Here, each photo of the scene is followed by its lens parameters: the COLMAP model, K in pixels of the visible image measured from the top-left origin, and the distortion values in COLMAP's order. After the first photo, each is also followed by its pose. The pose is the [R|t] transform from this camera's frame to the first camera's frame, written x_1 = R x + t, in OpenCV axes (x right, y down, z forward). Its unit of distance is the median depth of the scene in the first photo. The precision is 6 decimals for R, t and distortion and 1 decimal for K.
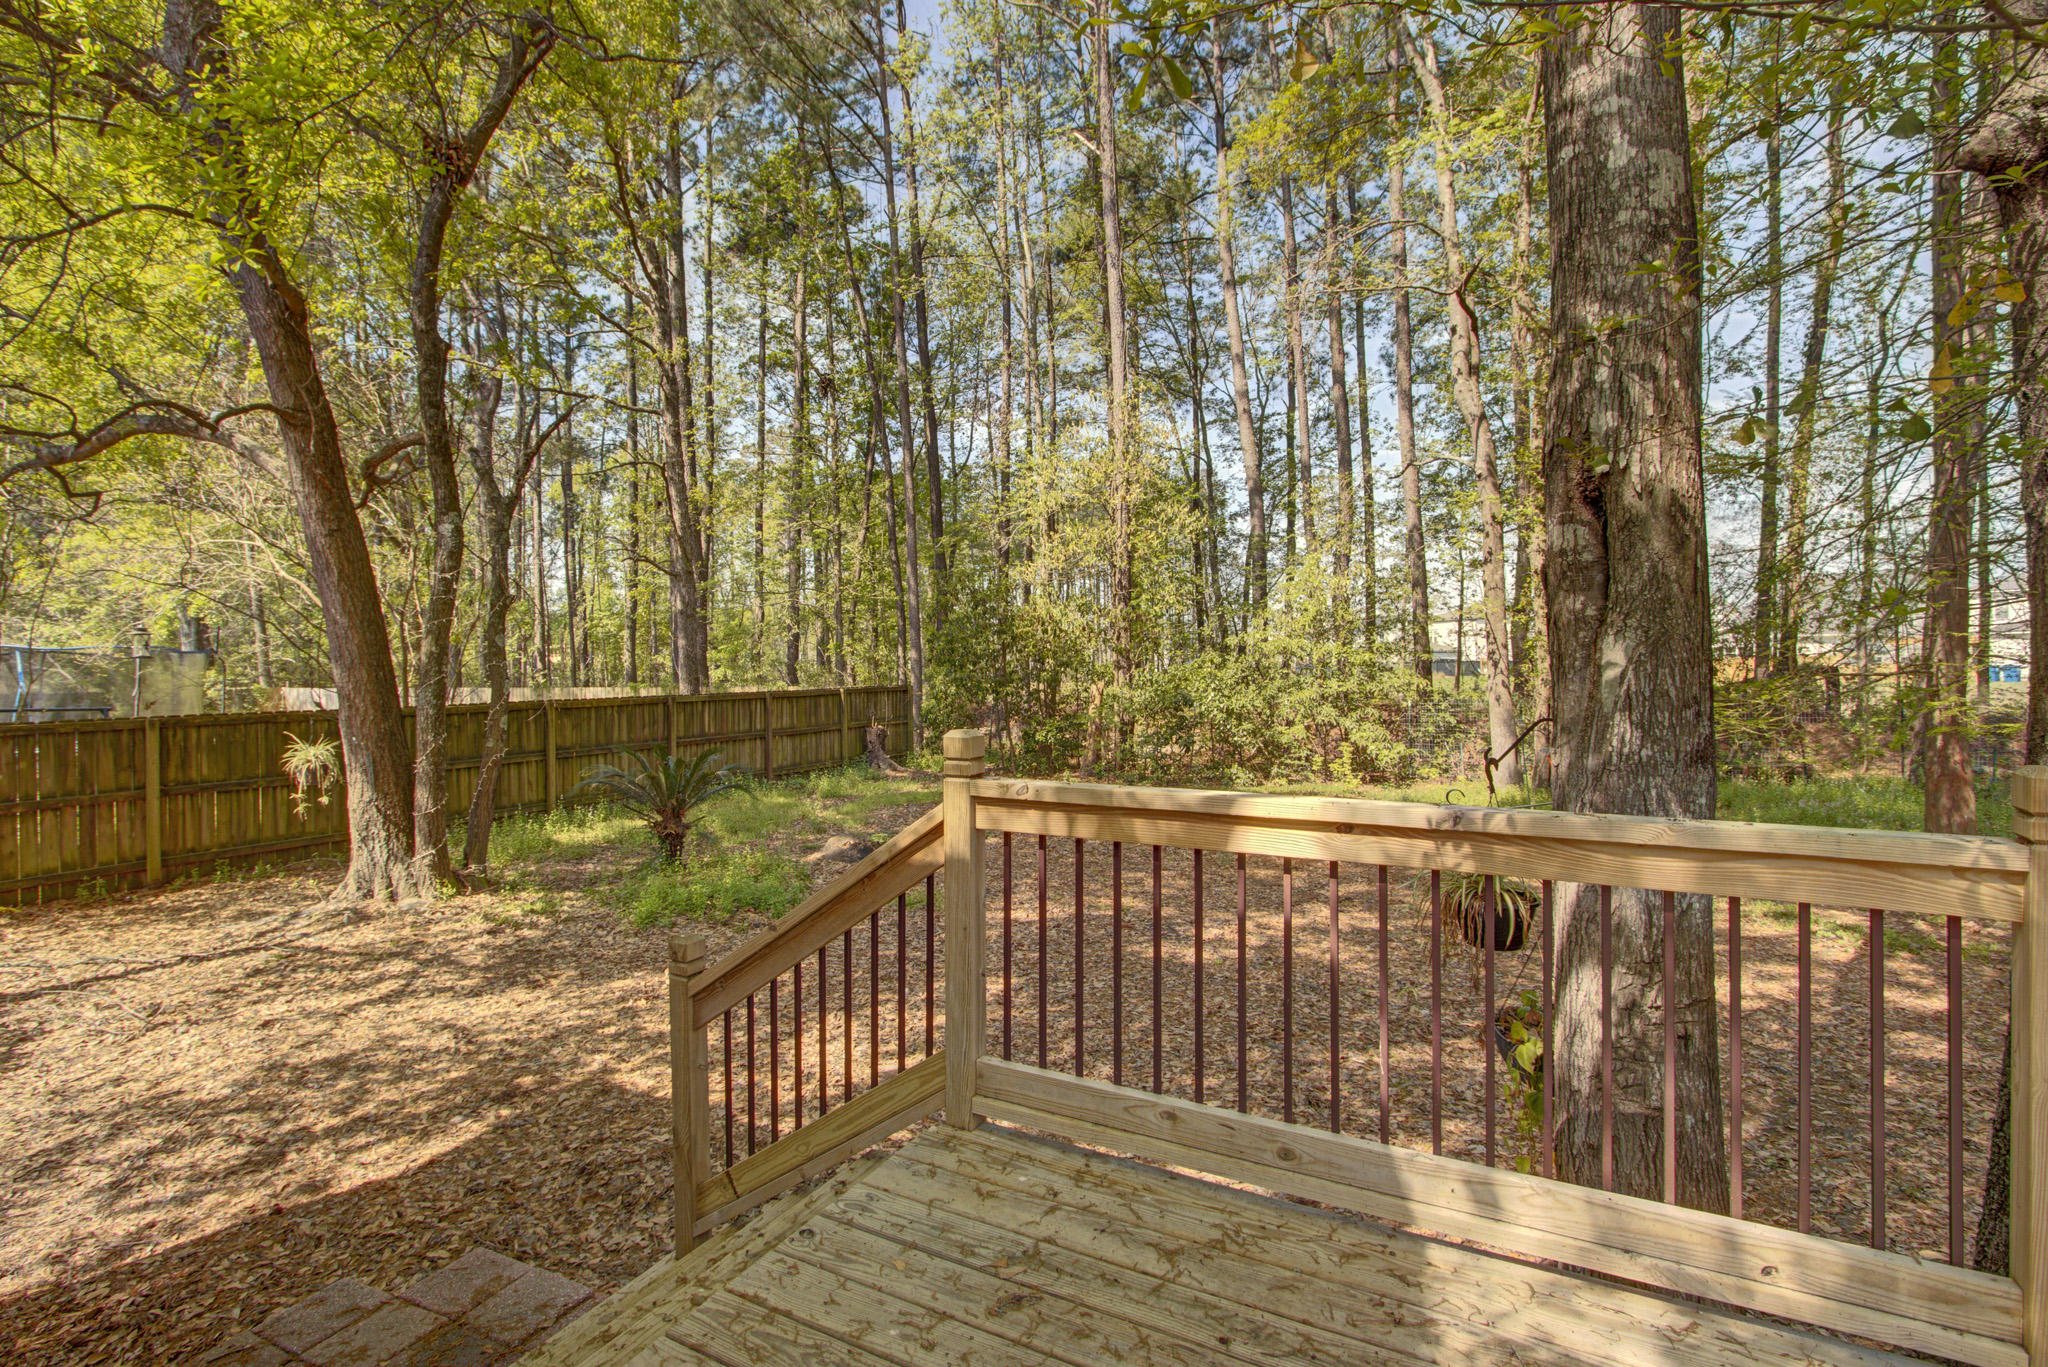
lens RADIAL K [[940.3, 0, 1028.7], [0, 940.3, 684.7], [0, 0, 1]] dist [-0.004722, 0.002382]
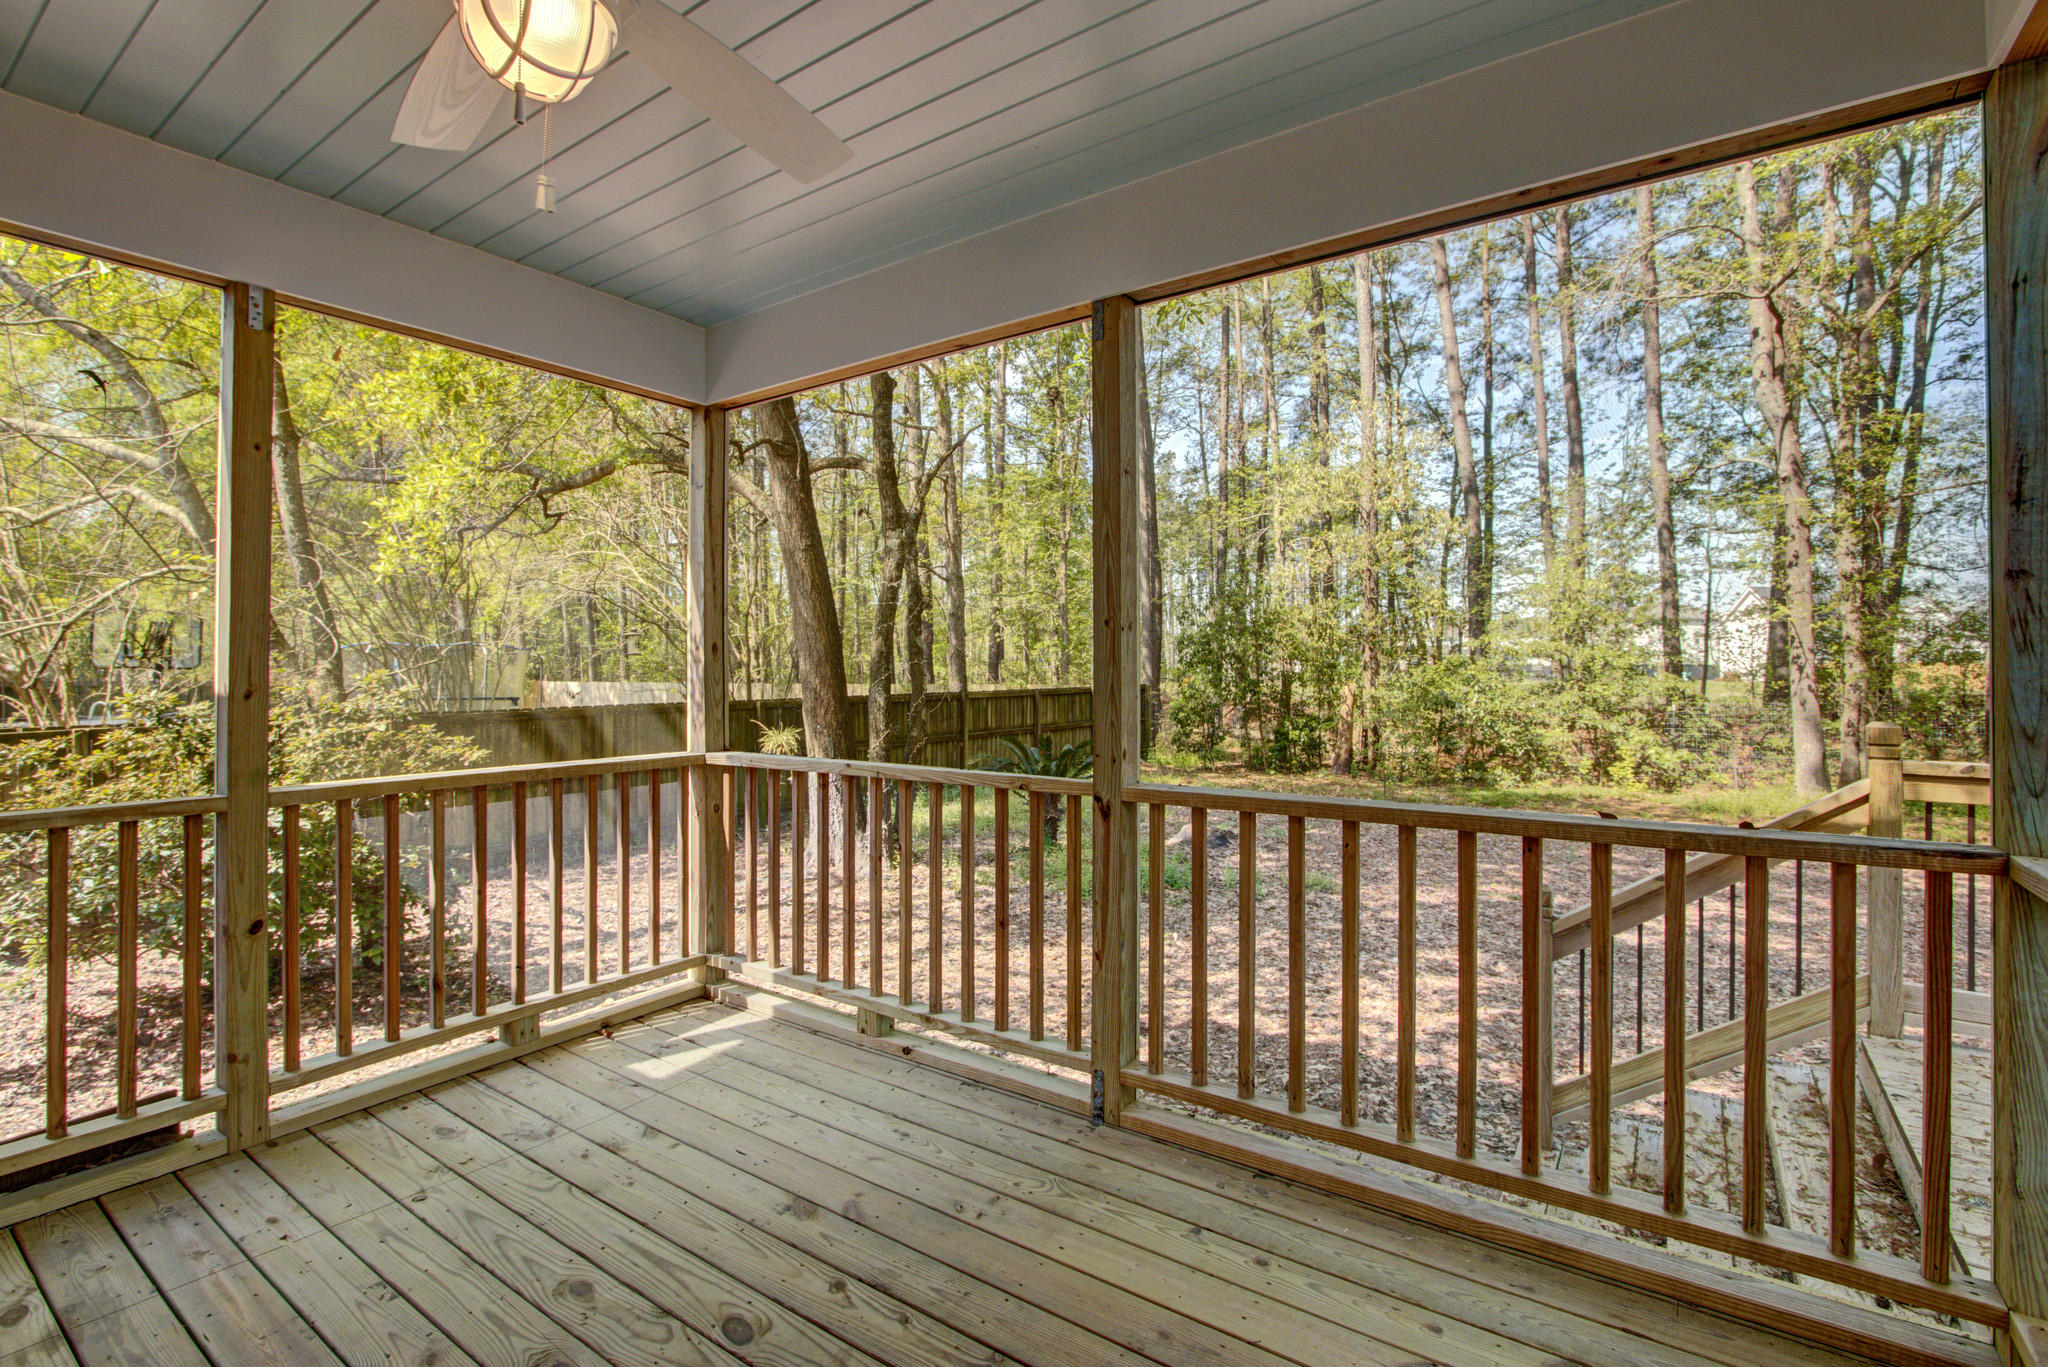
lens RADIAL K [[940.3, 0, 1020.1], [0, 940.3, 676.9], [0, 0, 1]] dist [-0.004722, 0.002382]
pose [[0.993334, 0.009456, -0.114887, -0.179428], [-0.010312, 0.999923, -0.006855, 0.001584], [0.114813, 0.007994, 0.993355, -0.064063]]
